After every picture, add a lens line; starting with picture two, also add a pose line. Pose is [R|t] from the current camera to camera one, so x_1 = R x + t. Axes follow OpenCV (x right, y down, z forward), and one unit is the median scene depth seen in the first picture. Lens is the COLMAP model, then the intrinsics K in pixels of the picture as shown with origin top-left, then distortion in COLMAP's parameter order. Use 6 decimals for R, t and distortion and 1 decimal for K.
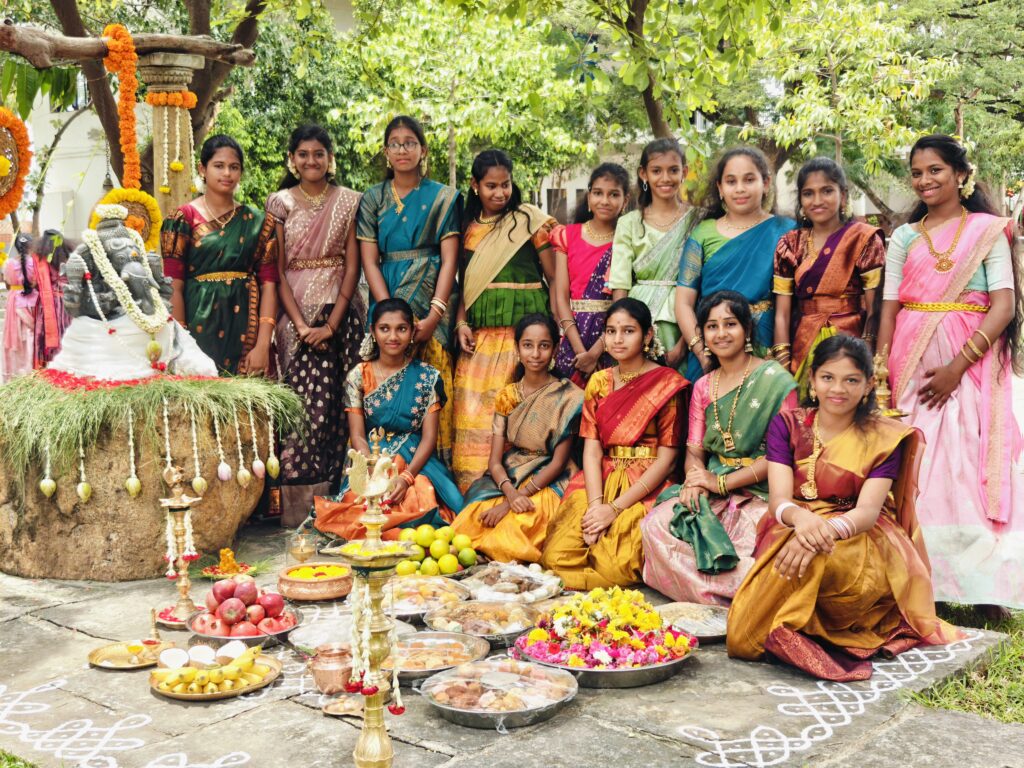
lens RADIAL K [[1398.2, 0, 510.5], [0, 1398.2, 386.5], [0, 0, 1]] dist [0.004490, 0.000000]
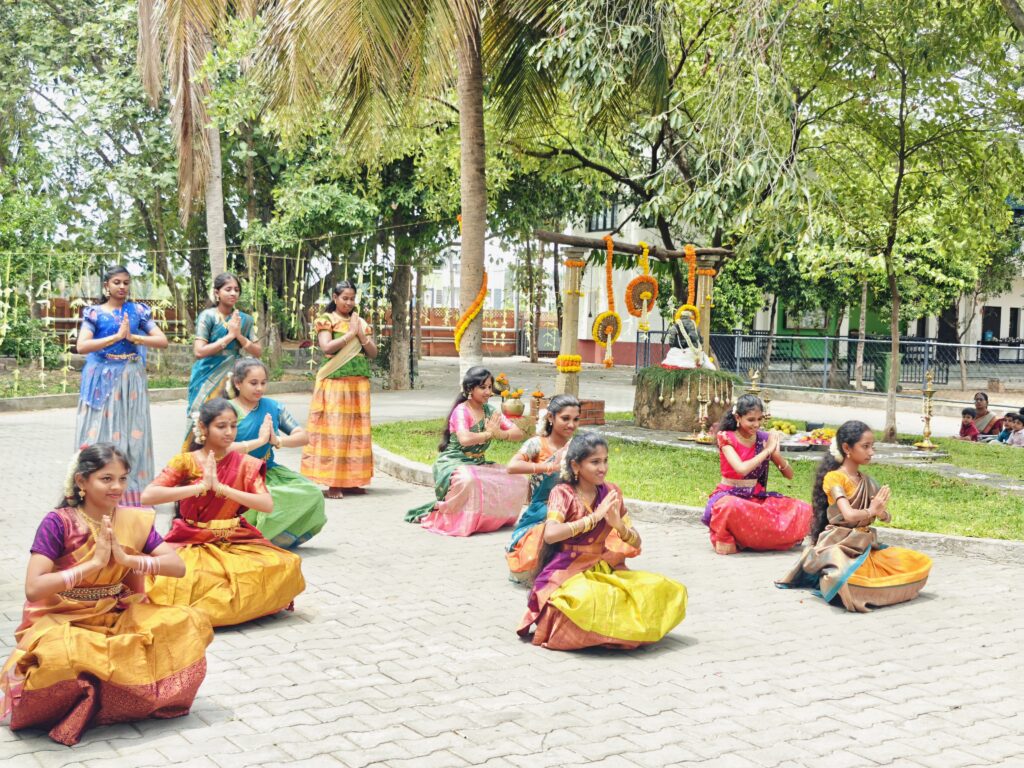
lens RADIAL K [[1398.2, 0, 516.7], [0, 1398.2, 387.6], [0, 0, 1]] dist [0.004490, 0.000000]
pose [[0.943711, 0.074193, -0.322344, 0.358267], [-0.096405, 0.993905, -0.053476, 0.233548], [0.316412, 0.081541, 0.945111, -1.982778]]
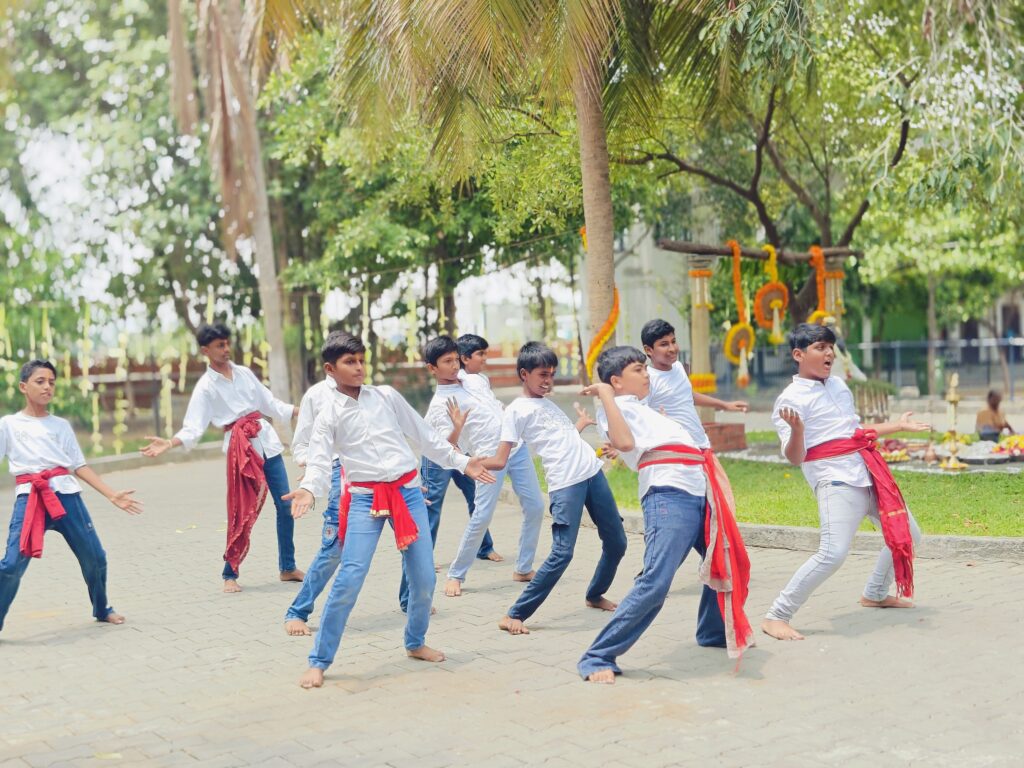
lens RADIAL K [[1398.2, 0, 505.0], [0, 1398.2, 379.9], [0, 0, 1]] dist [0.004490, 0.000000]
pose [[0.948827, -0.000117, -0.315796, -0.024987], [-0.027595, 0.996144, -0.083280, 0.239493], [0.314588, 0.087733, 0.945165, -1.801882]]
